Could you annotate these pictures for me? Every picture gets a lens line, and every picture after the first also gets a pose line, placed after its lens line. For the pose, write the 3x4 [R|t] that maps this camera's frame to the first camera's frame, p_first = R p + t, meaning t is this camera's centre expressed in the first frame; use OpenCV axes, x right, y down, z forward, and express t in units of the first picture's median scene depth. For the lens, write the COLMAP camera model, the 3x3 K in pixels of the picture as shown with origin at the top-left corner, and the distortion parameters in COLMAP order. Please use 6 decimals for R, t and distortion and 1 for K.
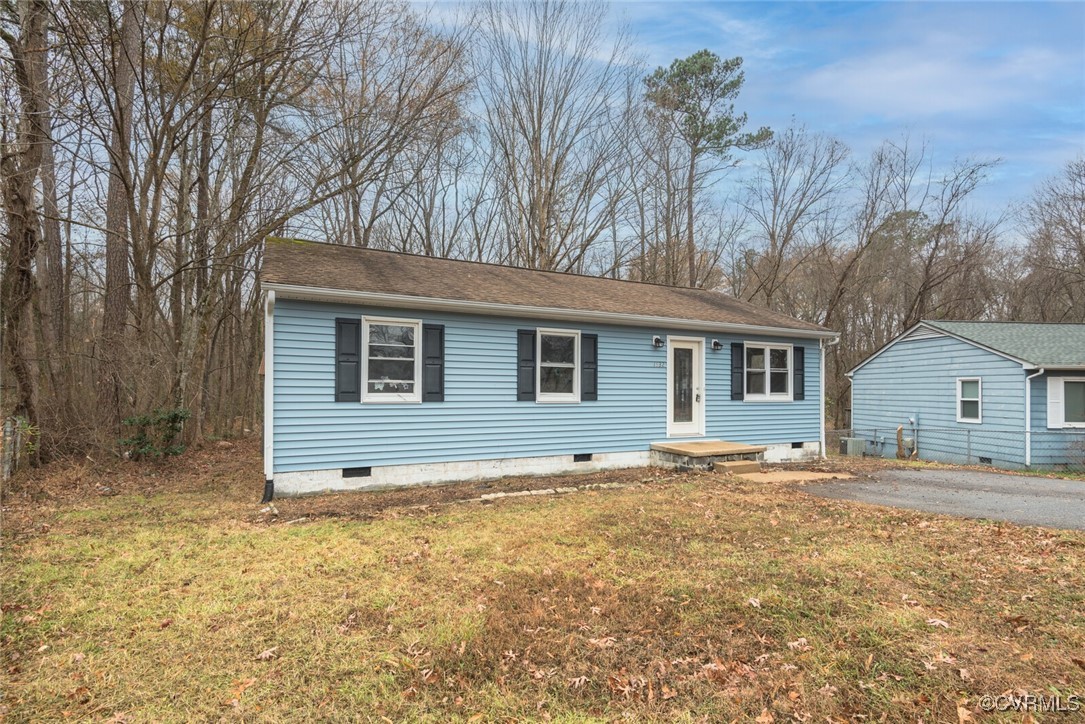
lens RADIAL K [[544.4, 0, 525.0], [0, 544.4, 385.4], [0, 0, 1]] dist [0.102791, -0.024229]
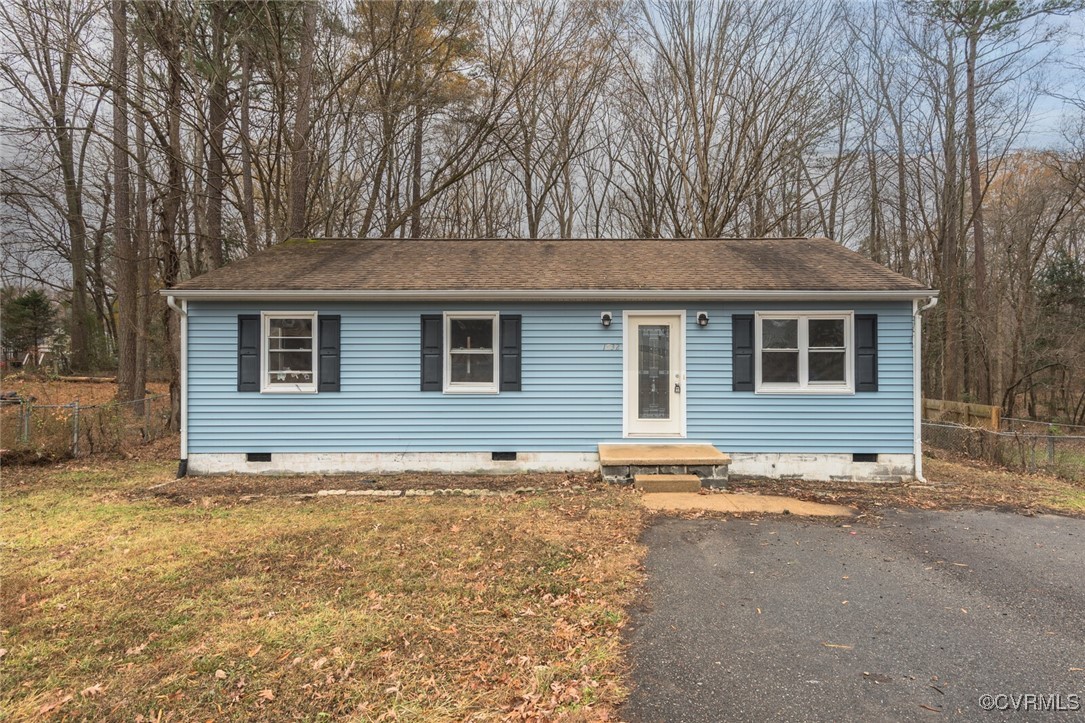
lens RADIAL K [[511.8, 0, 527.8], [0, 511.8, 364.3], [0, 0, 1]] dist [0.065840, -0.029360]
pose [[0.882471, -0.019927, -0.469945, 0.531271], [0.009393, 0.999650, -0.024748, 0.005739], [0.470274, 0.017425, 0.882349, 0.291525]]
